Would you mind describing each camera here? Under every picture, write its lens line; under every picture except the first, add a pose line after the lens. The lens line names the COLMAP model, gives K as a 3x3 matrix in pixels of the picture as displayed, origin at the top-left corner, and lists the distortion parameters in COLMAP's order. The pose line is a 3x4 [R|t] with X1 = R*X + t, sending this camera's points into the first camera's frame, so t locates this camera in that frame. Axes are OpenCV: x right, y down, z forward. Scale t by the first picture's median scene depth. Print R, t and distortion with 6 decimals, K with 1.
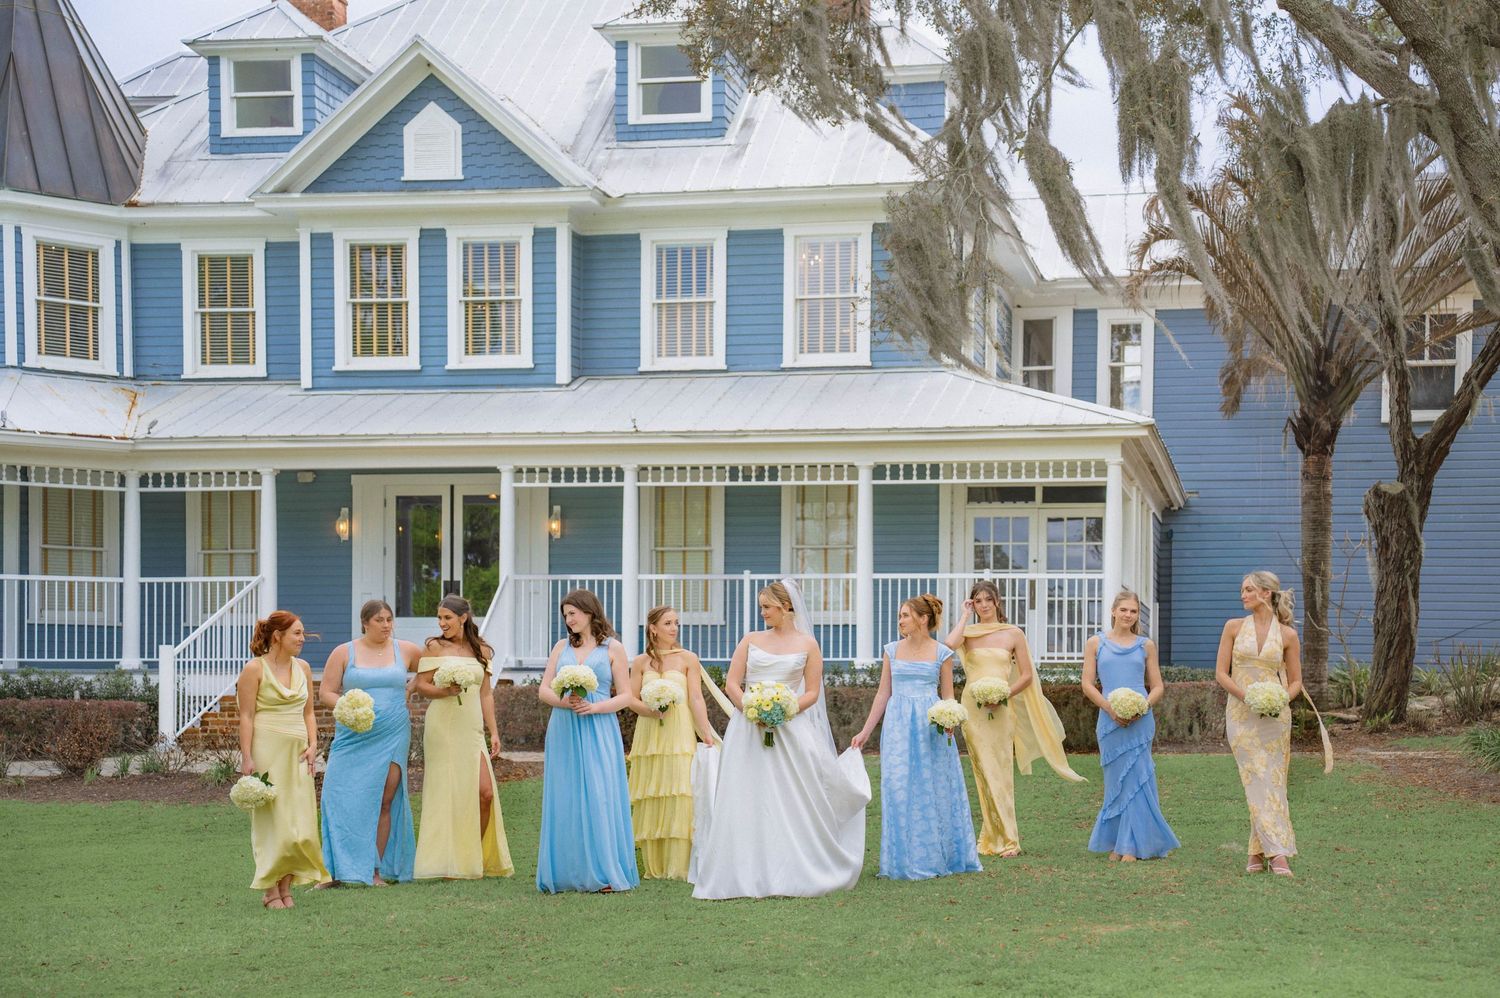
lens RADIAL K [[2543.3, 0, 749.4], [0, 2543.3, 556.2], [0, 0, 1]] dist [0.371354, 0.050404]
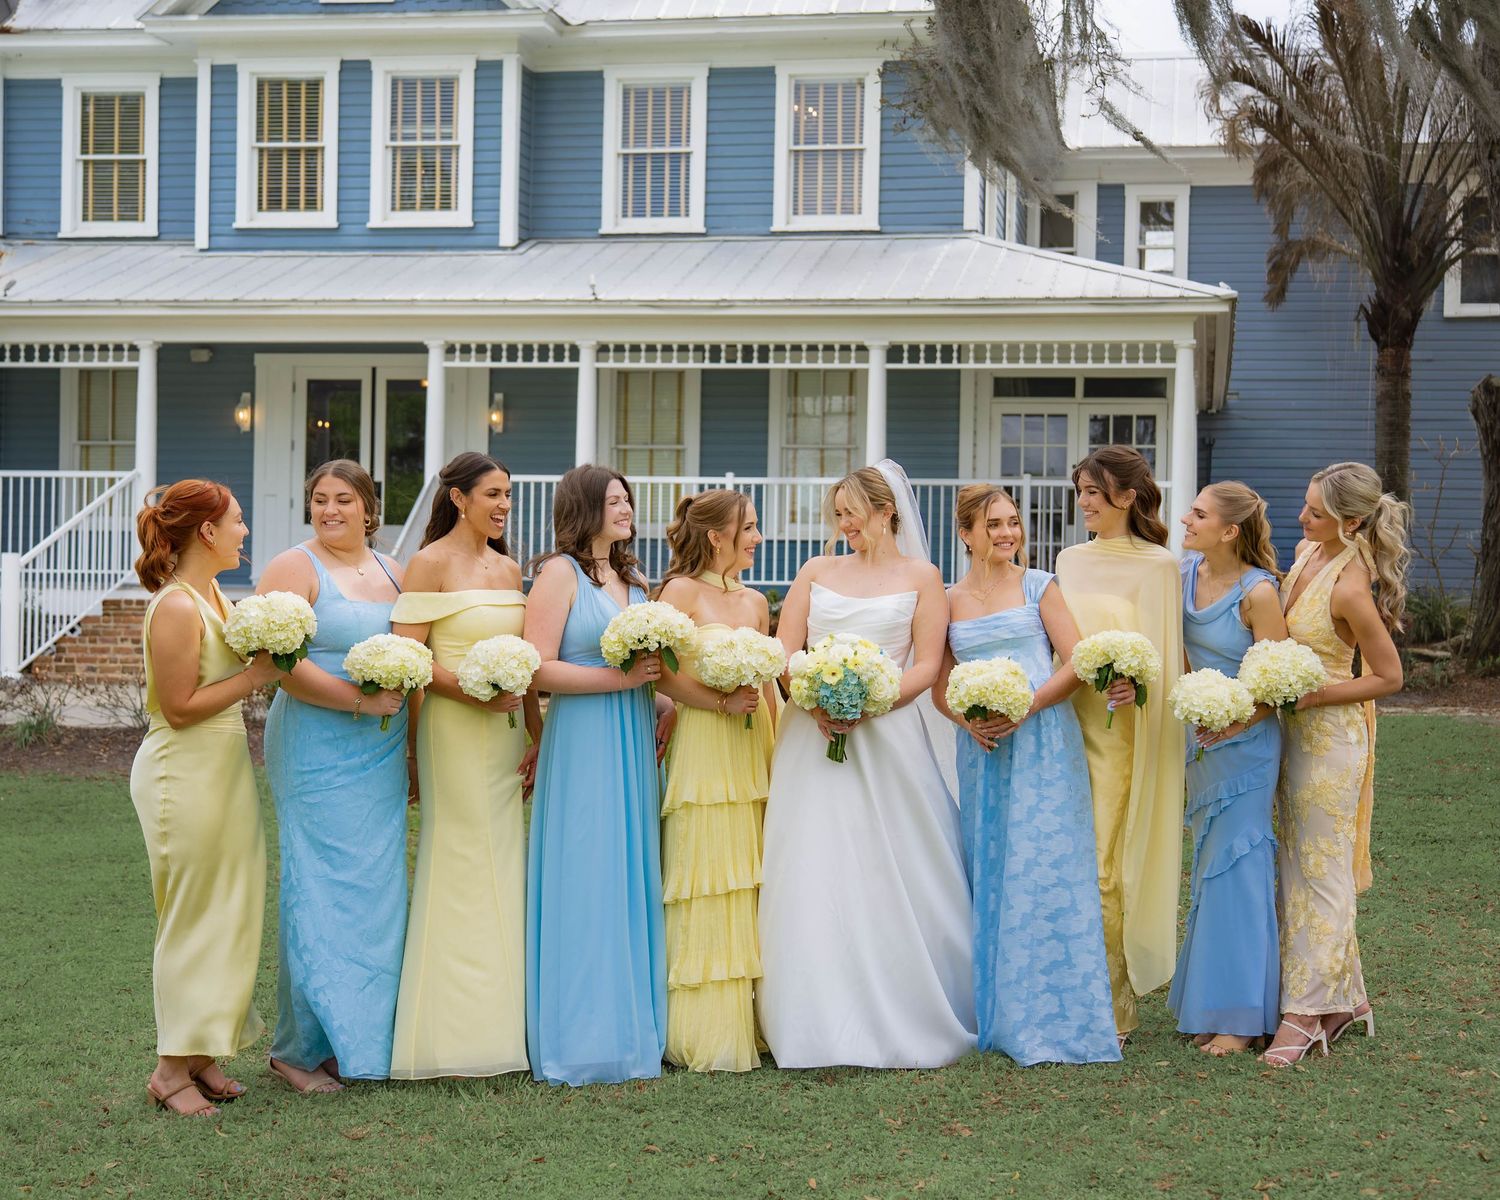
lens RADIAL K [[2252.8, 0, 791.5], [0, 2252.8, 547.4], [0, 0, 1]] dist [0.022042, 0.117574]
pose [[0.999002, 0.013695, 0.042503, -0.010630], [-0.014980, 0.999436, 0.030060, 0.006915], [-0.042067, -0.030667, 0.998644, 0.258346]]
